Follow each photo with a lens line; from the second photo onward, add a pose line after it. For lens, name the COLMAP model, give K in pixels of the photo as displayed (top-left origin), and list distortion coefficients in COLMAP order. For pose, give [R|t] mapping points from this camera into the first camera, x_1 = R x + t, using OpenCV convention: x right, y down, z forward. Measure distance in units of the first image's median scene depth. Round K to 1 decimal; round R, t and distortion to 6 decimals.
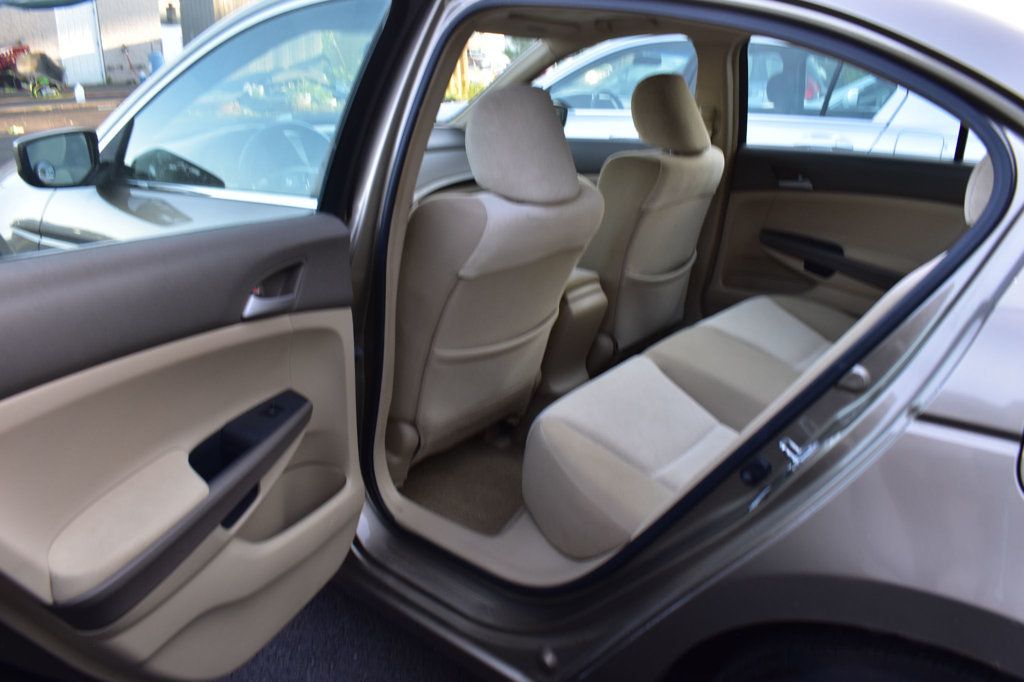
lens RADIAL K [[788.6, 0, 512.0], [0, 788.6, 341.0], [0, 0, 1]] dist [-0.104106, 0.028161]
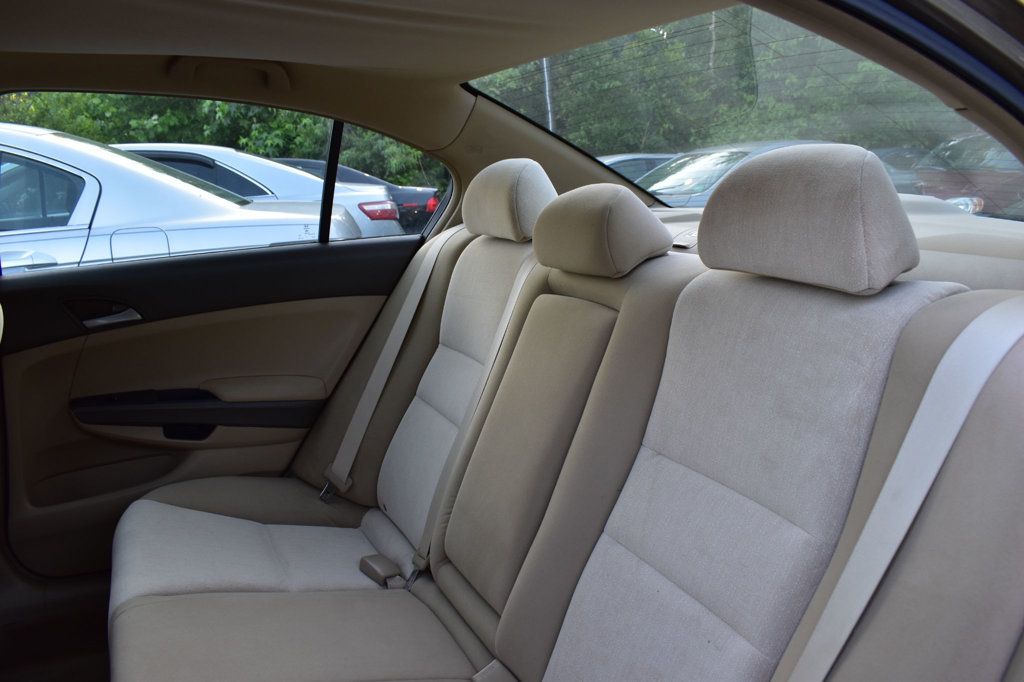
lens RADIAL K [[788.6, 0, 512.0], [0, 788.6, 341.0], [0, 0, 1]] dist [-0.104106, 0.028161]
pose [[0.403949, -0.220315, 0.887855, -0.075686], [0.341794, 0.936622, 0.076910, -0.124959], [-0.848529, 0.272396, 0.453650, 0.446402]]
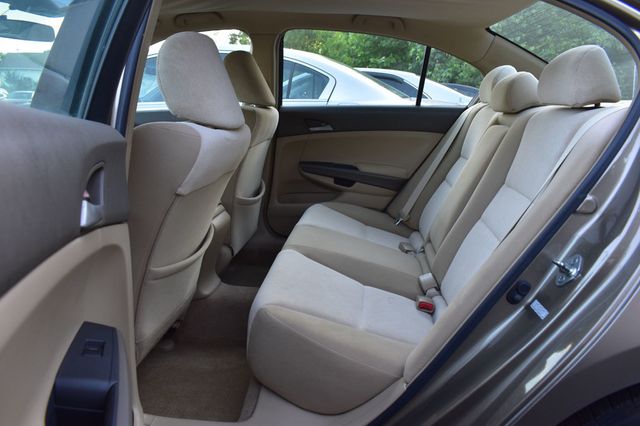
lens RADIAL K [[492.9, 0, 320.0], [0, 492.9, 213.0], [0, 0, 1]] dist [-0.104106, 0.028161]
pose [[0.827514, -0.124534, 0.547460, -0.189024], [0.181475, 0.982077, -0.050909, 0.008809], [-0.531308, 0.141479, 0.835282, 0.229965]]
